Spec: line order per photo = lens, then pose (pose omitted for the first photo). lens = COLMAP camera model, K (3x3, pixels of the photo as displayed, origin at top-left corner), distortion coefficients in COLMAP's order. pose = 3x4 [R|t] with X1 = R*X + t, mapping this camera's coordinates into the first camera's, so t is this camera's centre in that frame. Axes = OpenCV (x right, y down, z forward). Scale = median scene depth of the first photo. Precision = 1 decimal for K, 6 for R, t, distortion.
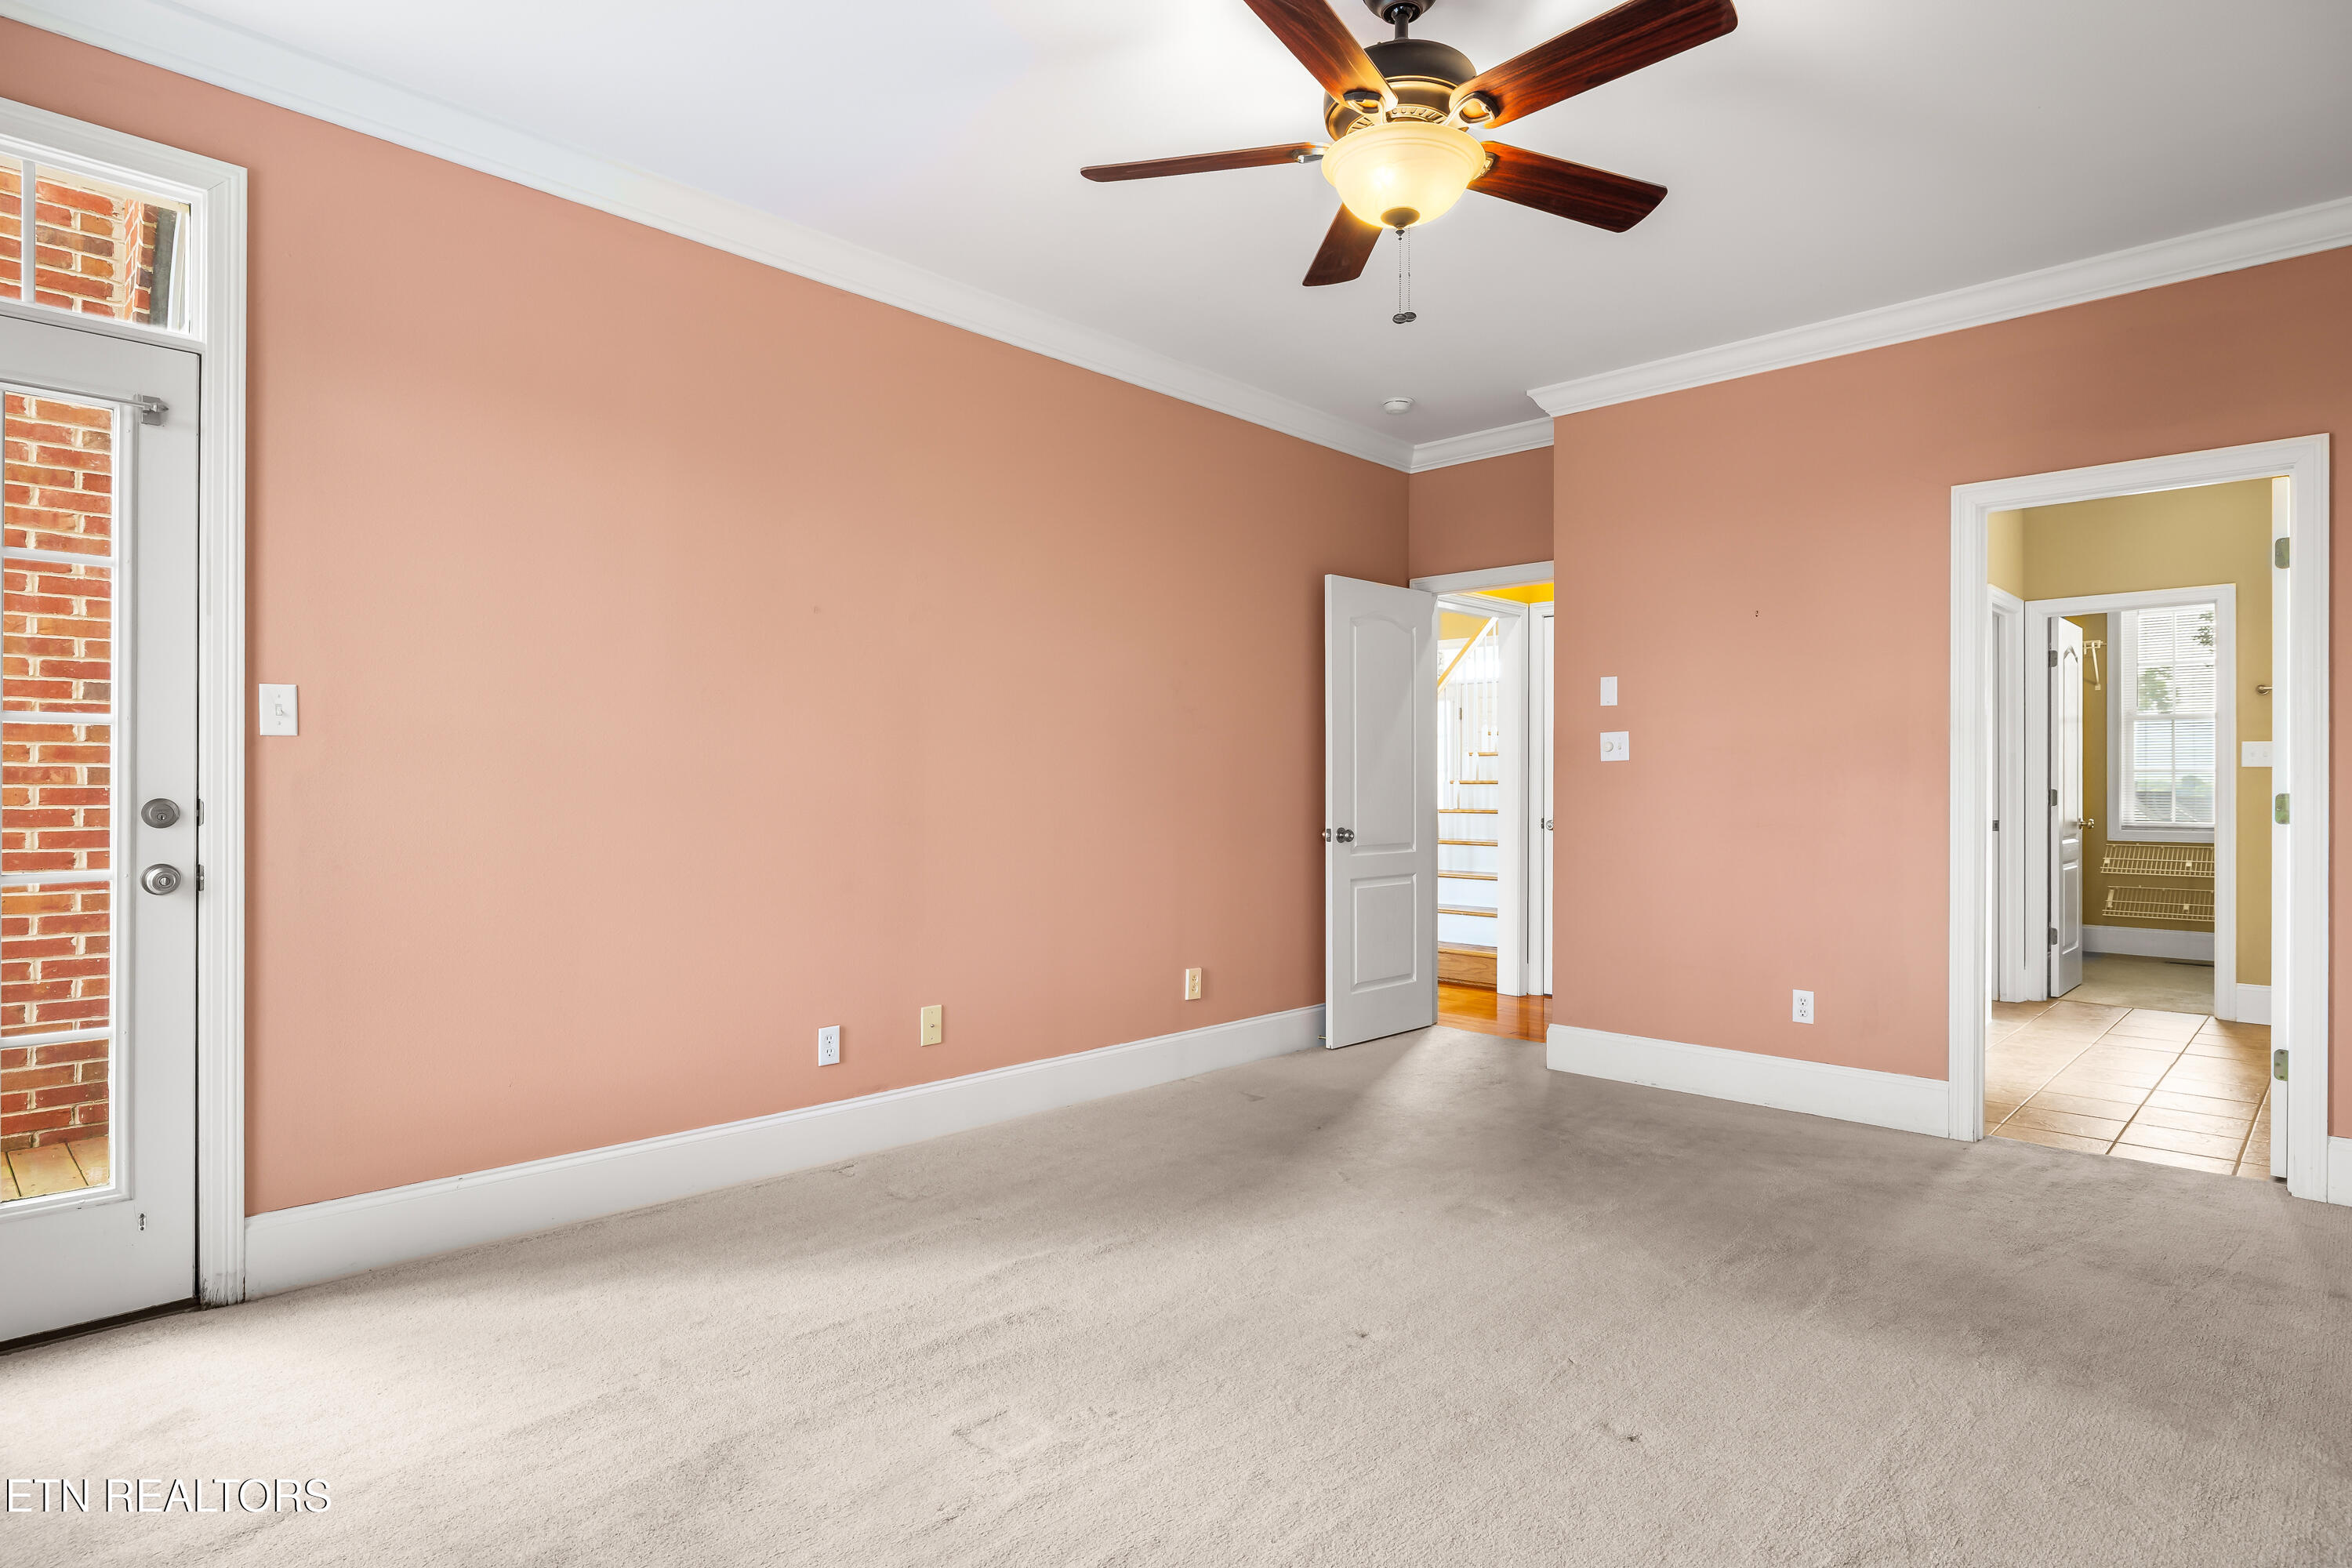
lens RADIAL K [[1264.3, 0, 1173.5], [0, 1264.3, 783.8], [0, 0, 1]] dist [0.008233, -0.000523]
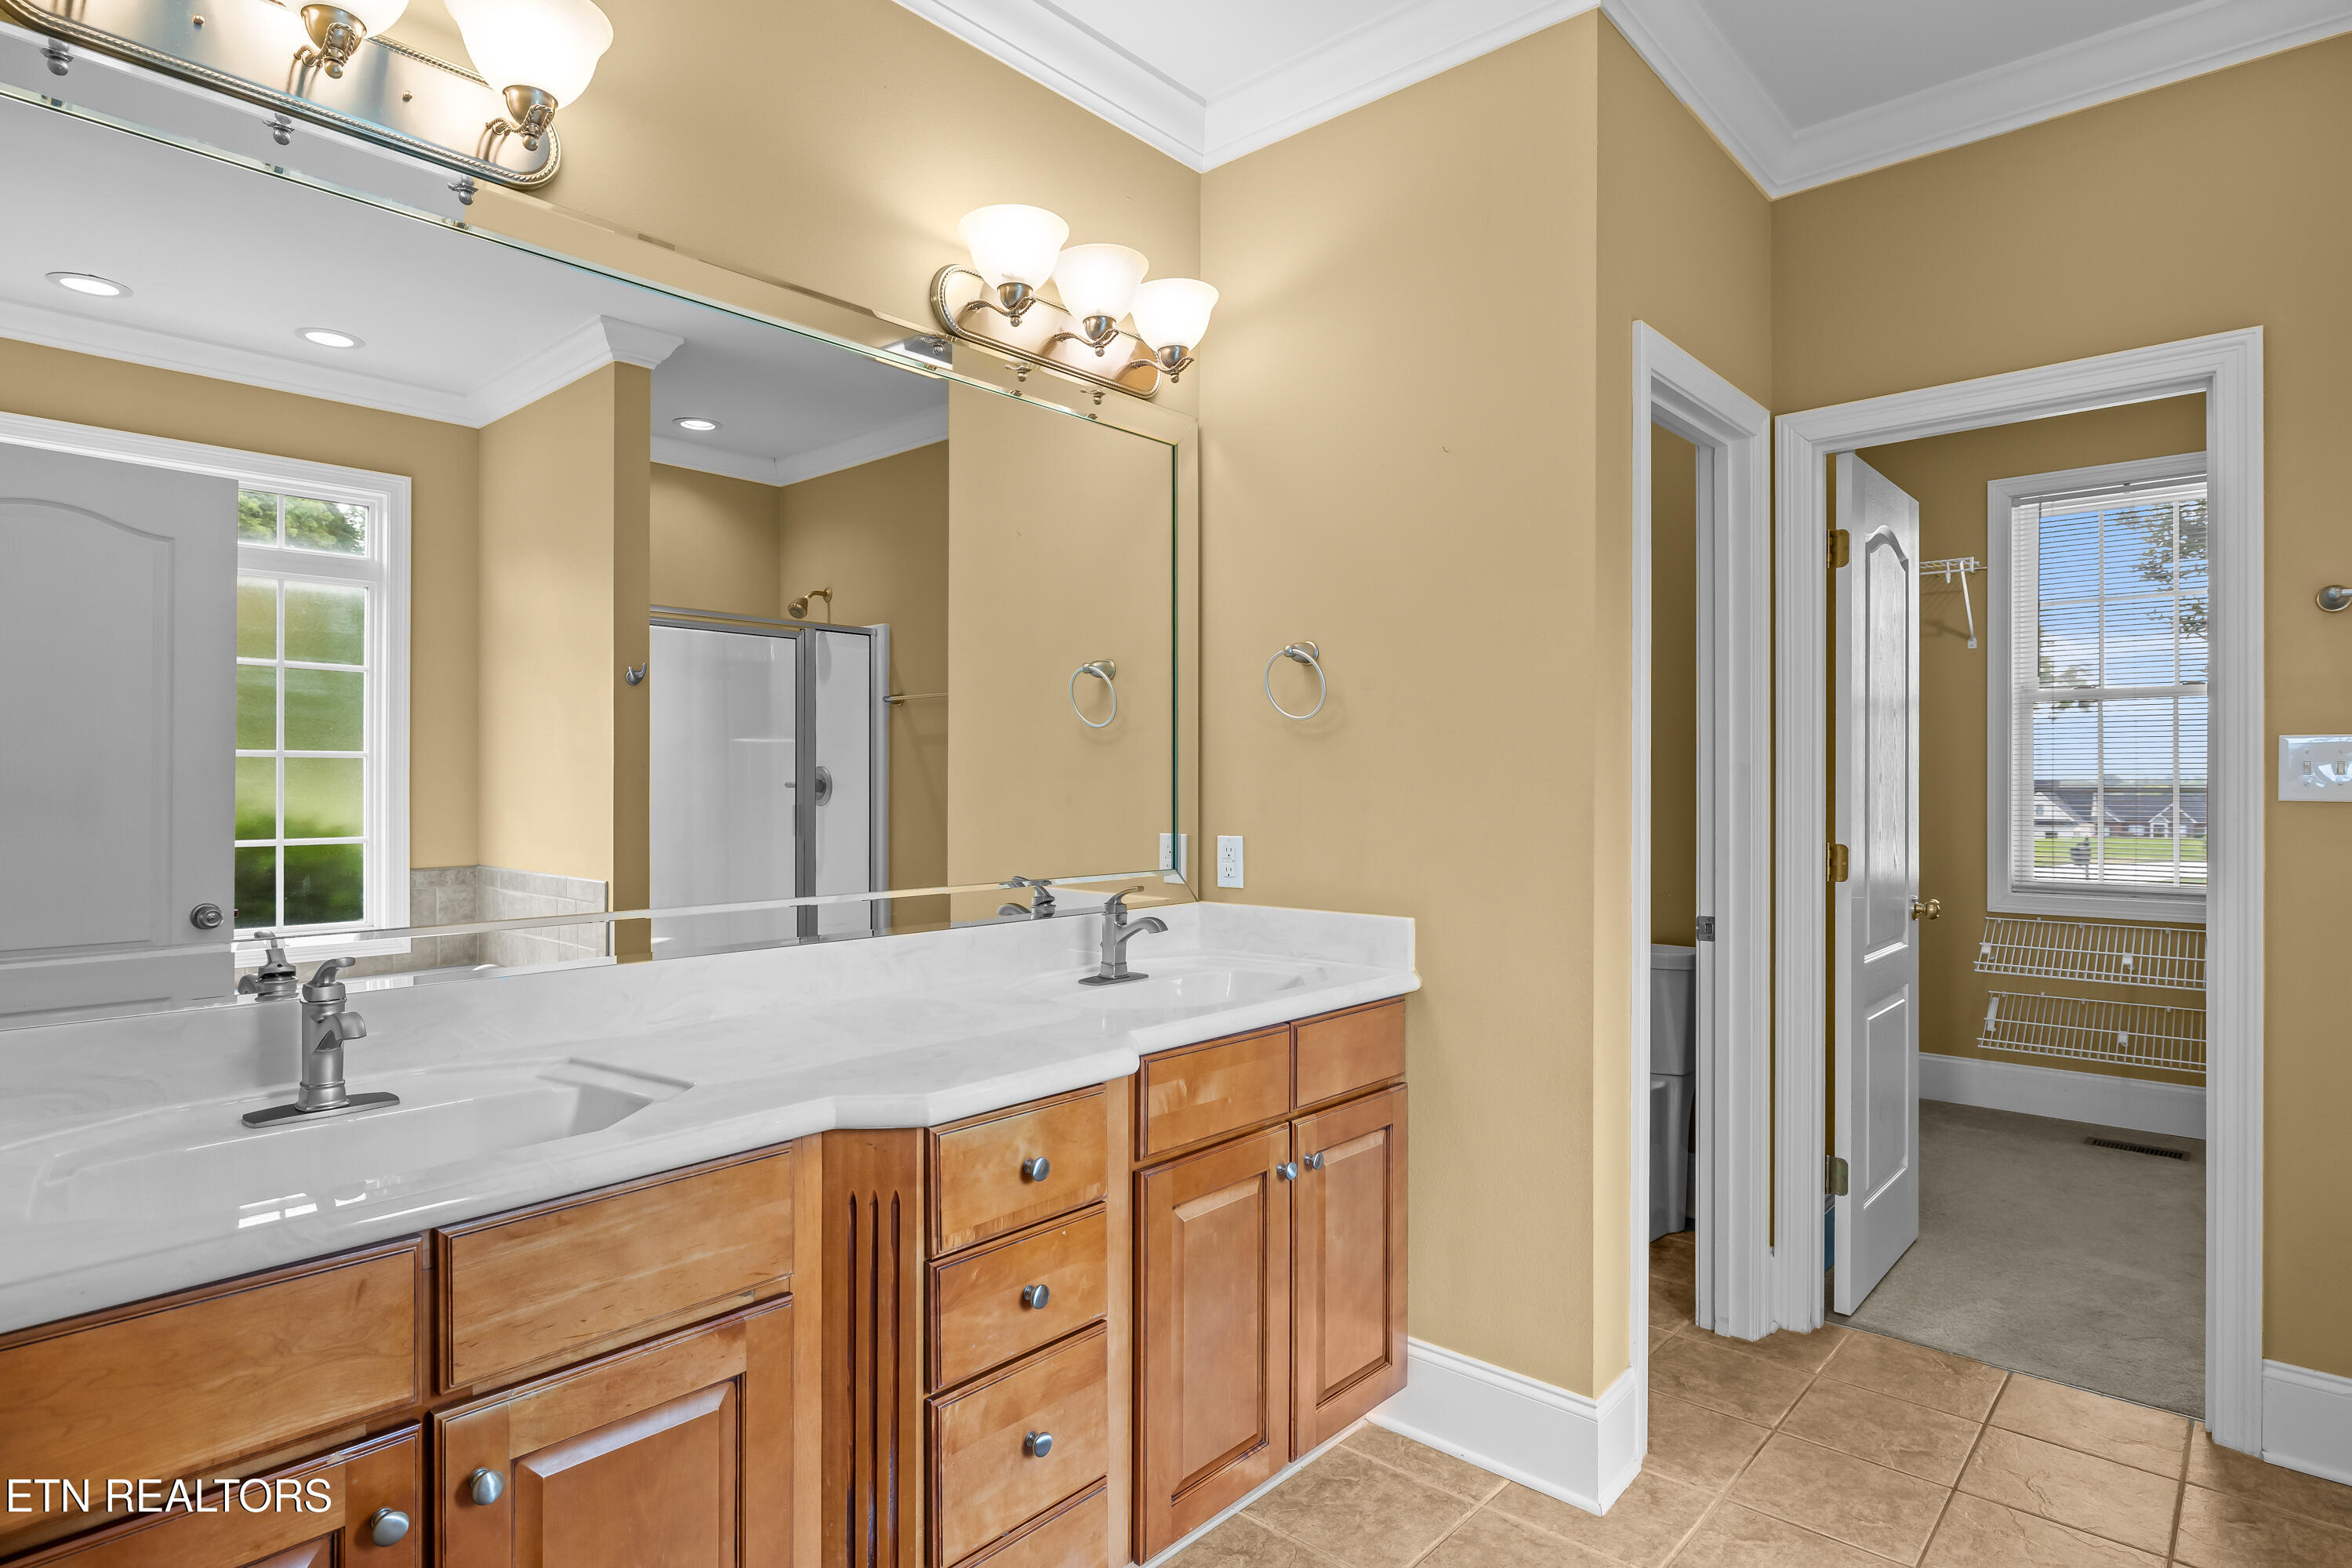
lens RADIAL K [[1264.3, 0, 1171.9], [0, 1264.3, 774.8], [0, 0, 1]] dist [0.008233, -0.000523]
pose [[0.999272, 0.003770, 0.037971, 0.345246], [-0.003625, 0.999986, -0.003867, -0.013152], [-0.037985, 0.003727, 0.999271, 0.441590]]
